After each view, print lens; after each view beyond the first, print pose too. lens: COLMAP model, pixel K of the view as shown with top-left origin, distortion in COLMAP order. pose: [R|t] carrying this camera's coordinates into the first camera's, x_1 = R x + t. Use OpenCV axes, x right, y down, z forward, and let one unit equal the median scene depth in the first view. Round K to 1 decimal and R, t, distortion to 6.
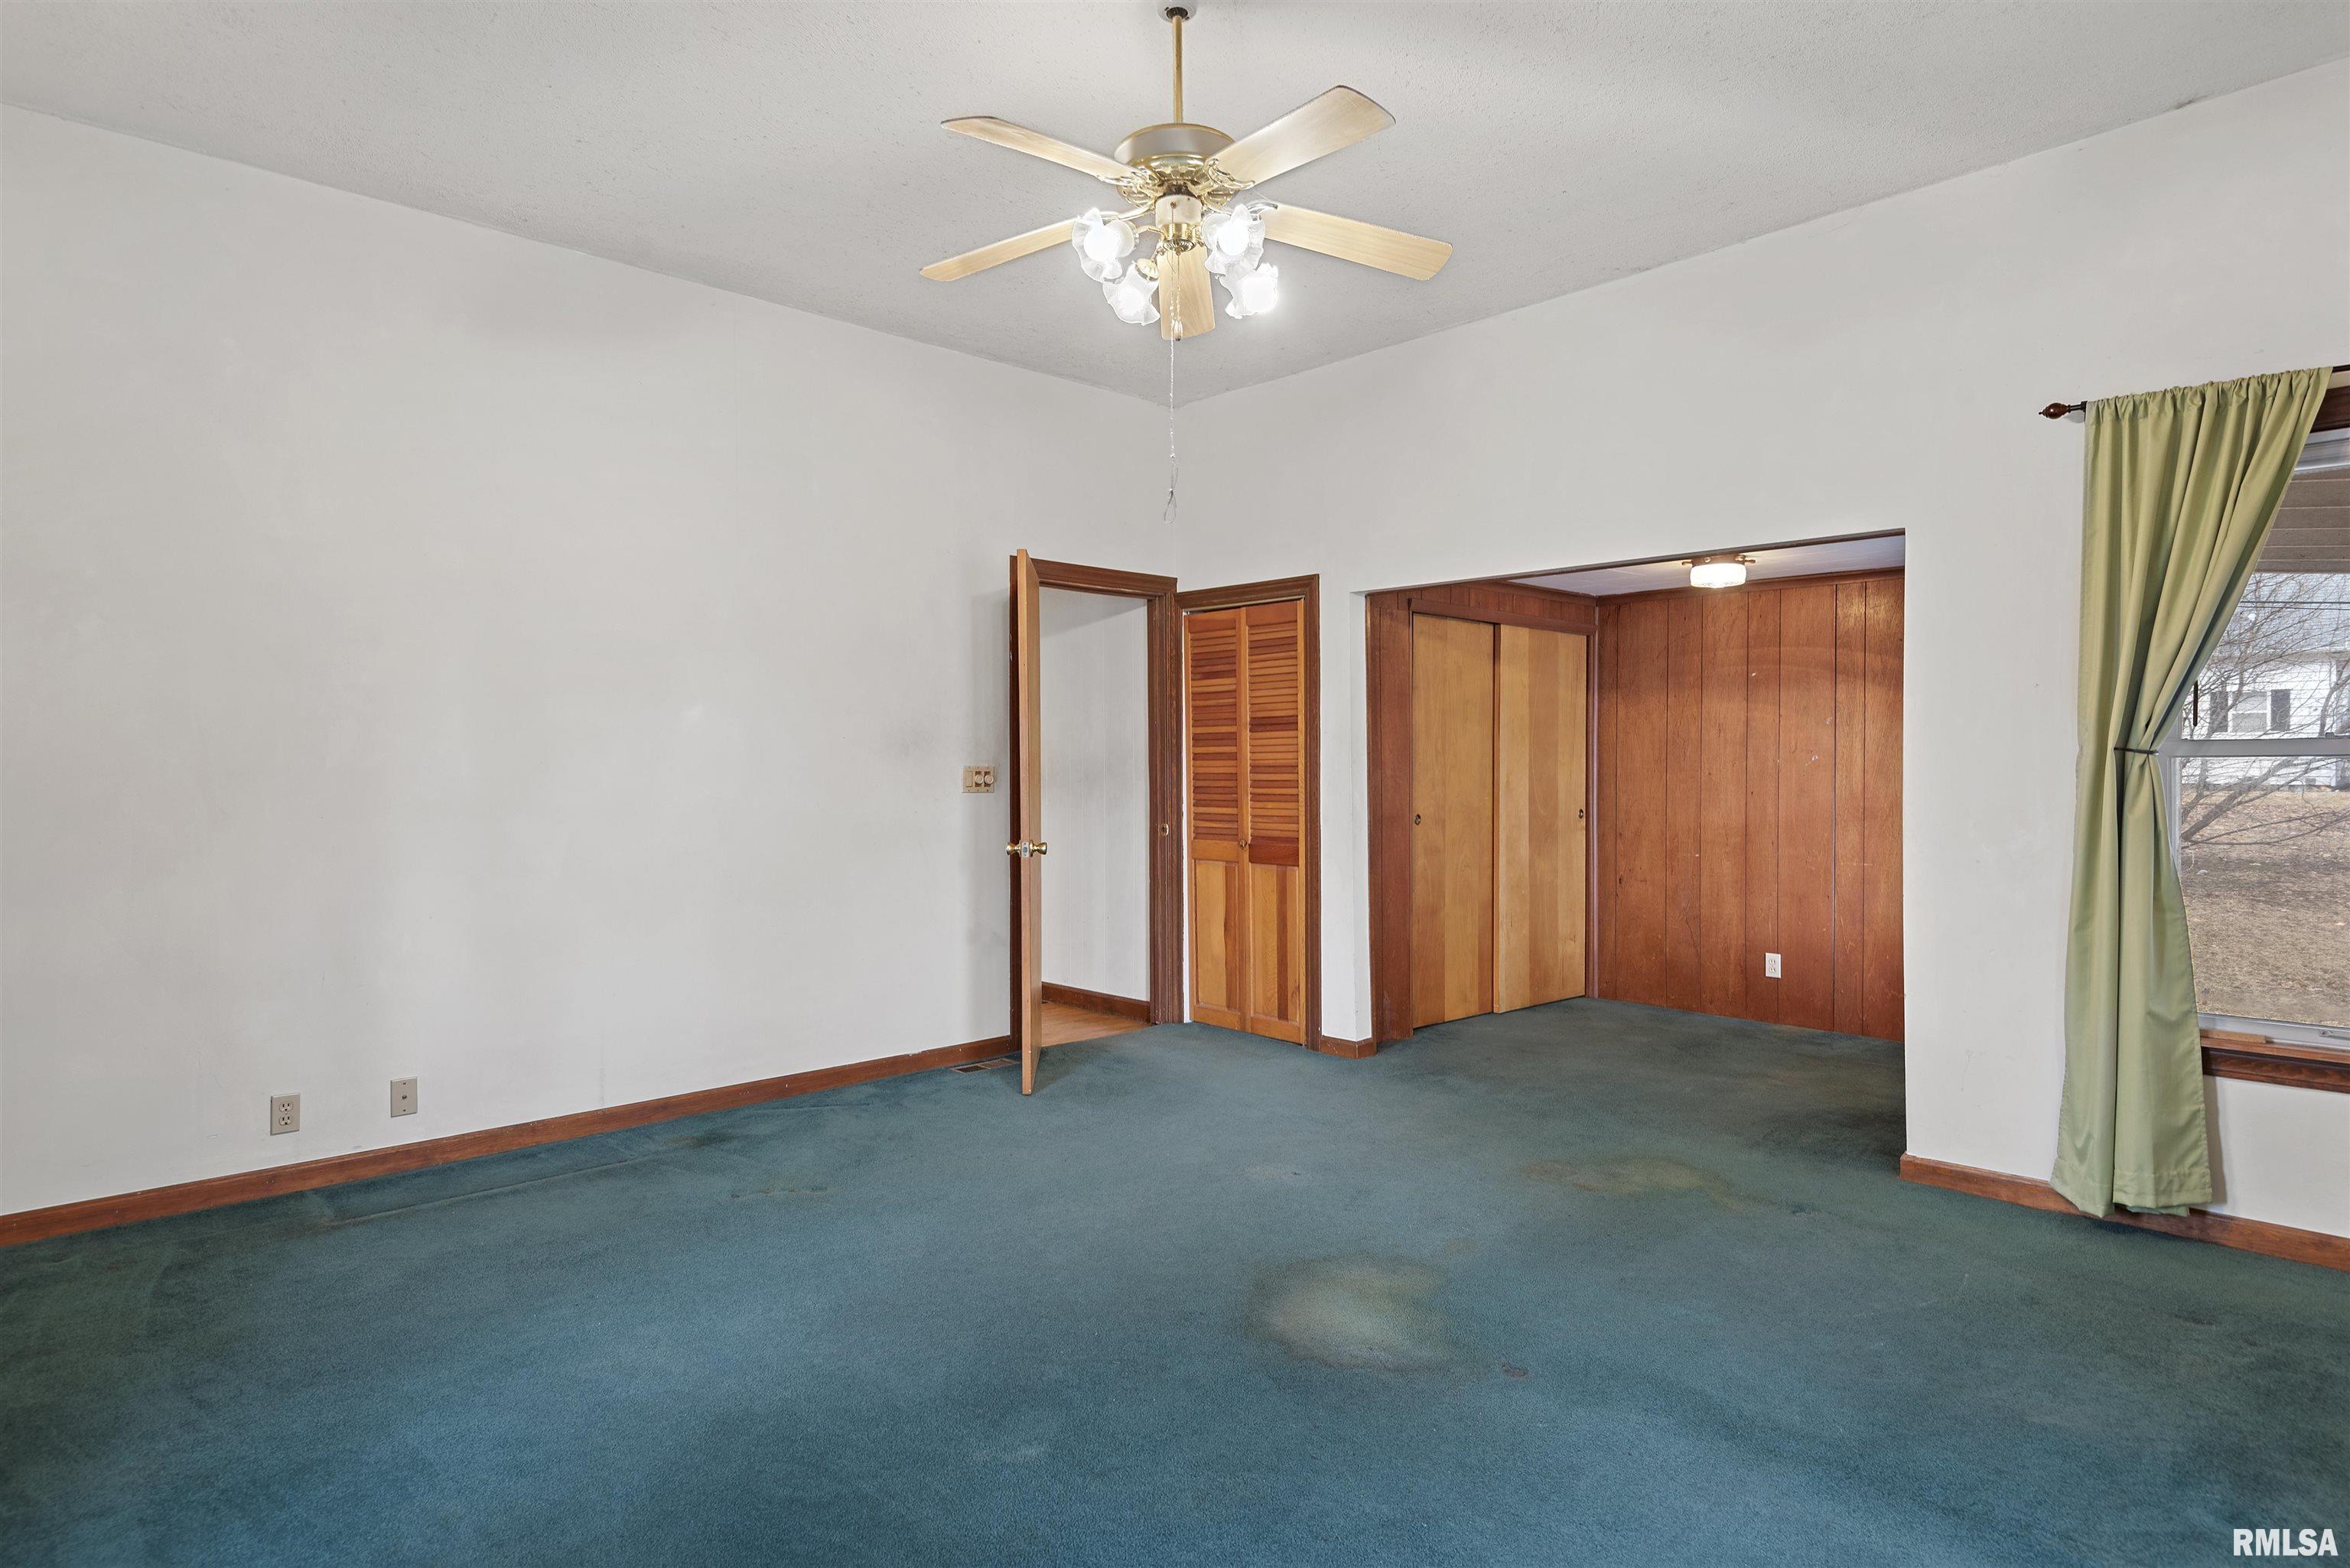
lens RADIAL K [[1292.8, 0, 1166.6], [0, 1292.8, 776.5], [0, 0, 1]] dist [0.047633, -0.030879]
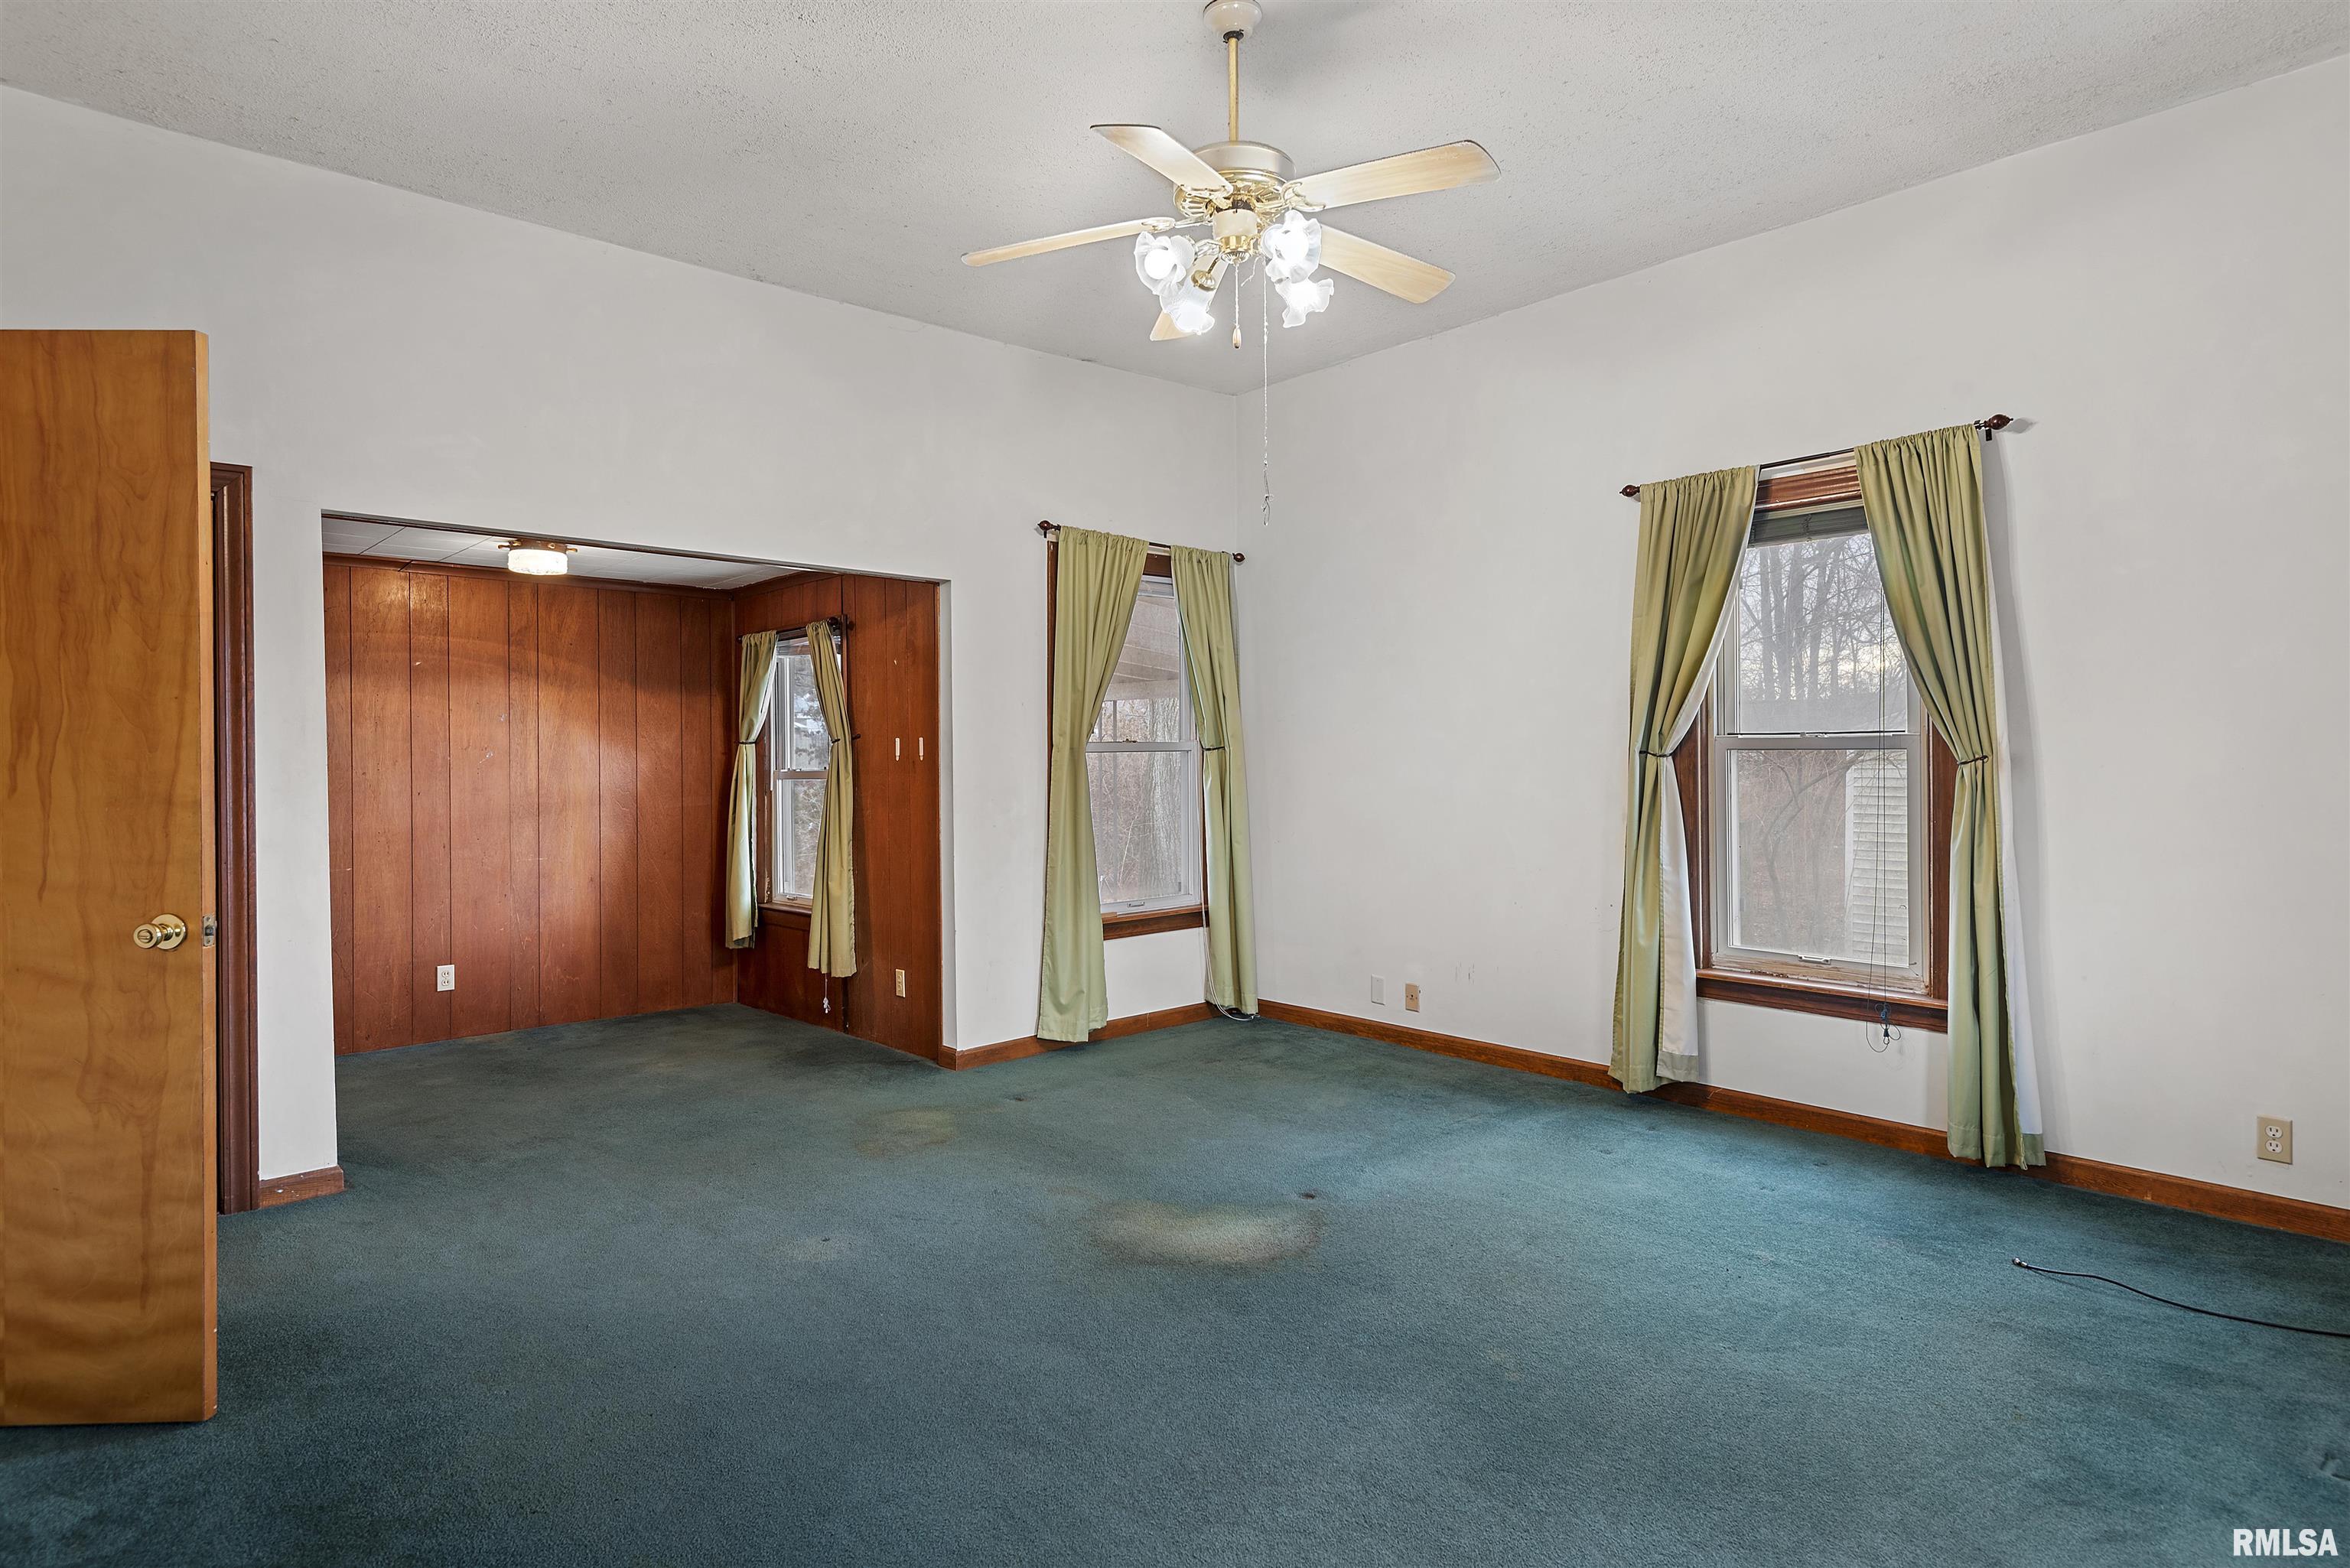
lens RADIAL K [[1292.8, 0, 1166.6], [0, 1292.8, 776.5], [0, 0, 1]] dist [0.047633, -0.030879]
pose [[0.001364, -0.015423, 0.999880, -0.481609], [0.015856, 0.999756, 0.015399, -0.005346], [-0.999873, 0.015833, 0.001608, 0.496711]]
